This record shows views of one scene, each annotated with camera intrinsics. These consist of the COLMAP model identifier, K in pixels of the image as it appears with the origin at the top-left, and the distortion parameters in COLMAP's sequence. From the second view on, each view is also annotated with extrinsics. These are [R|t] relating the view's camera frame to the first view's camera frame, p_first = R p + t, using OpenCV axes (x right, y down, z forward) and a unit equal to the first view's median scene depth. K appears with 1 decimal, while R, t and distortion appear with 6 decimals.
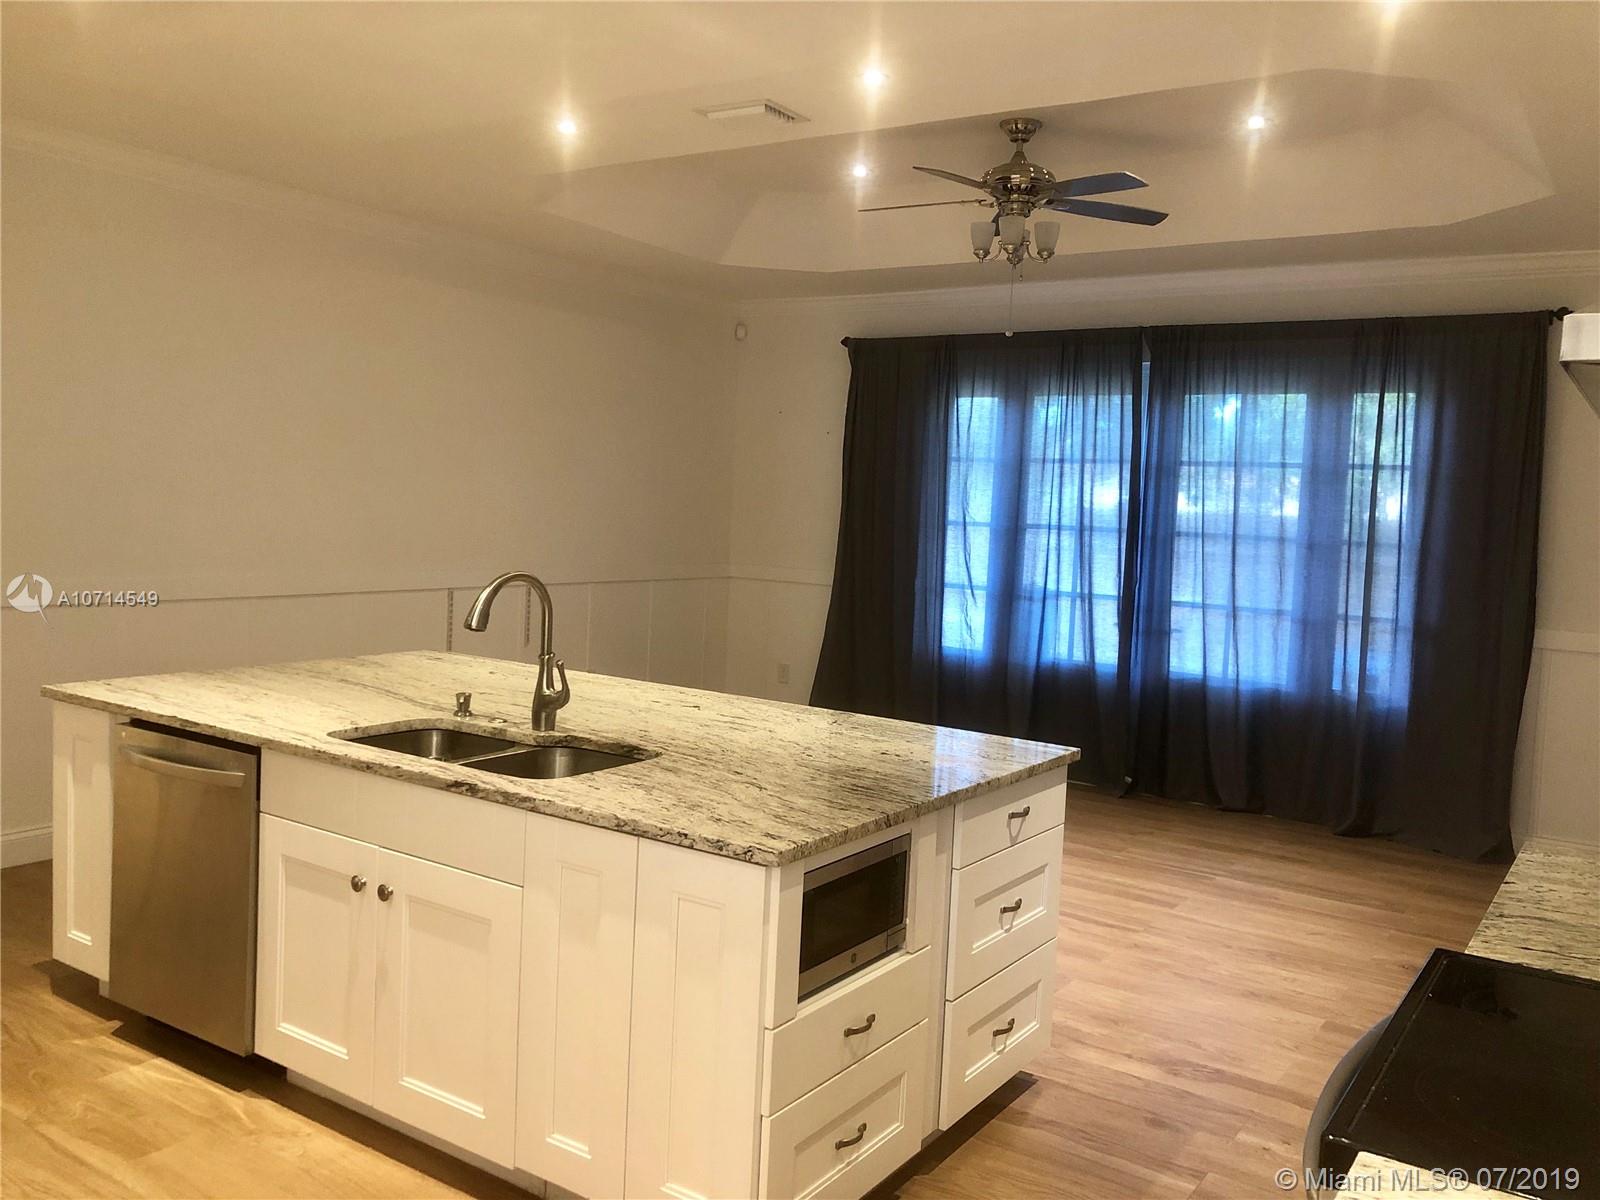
lens RADIAL K [[1308.5, 0, 791.5], [0, 1308.5, 595.4], [0, 0, 1]] dist [0.001079, 0.000991]
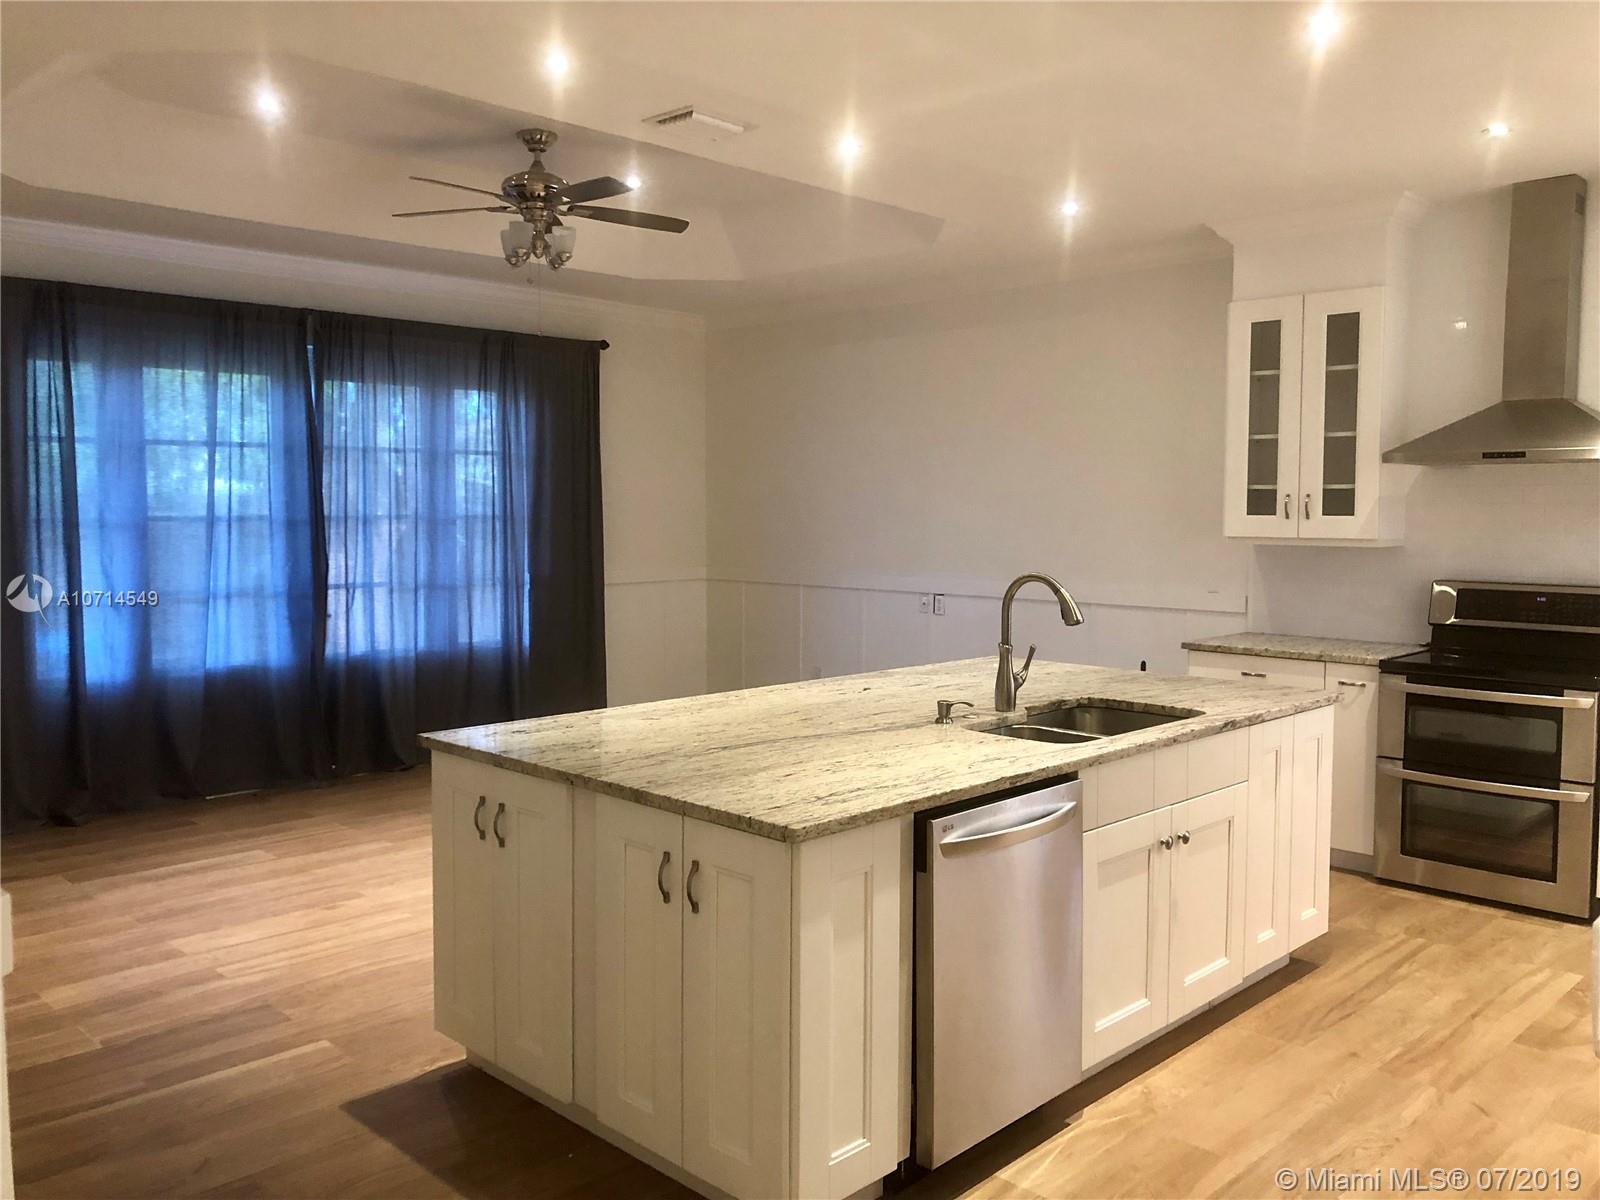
lens RADIAL K [[1308.5, 0, 791.5], [0, 1308.5, 595.4], [0, 0, 1]] dist [0.001079, 0.000991]
pose [[0.185820, -0.110707, 0.976327, -0.853140], [0.076345, 0.992255, 0.097983, -0.079454], [-0.979613, 0.056331, 0.192833, 0.614119]]
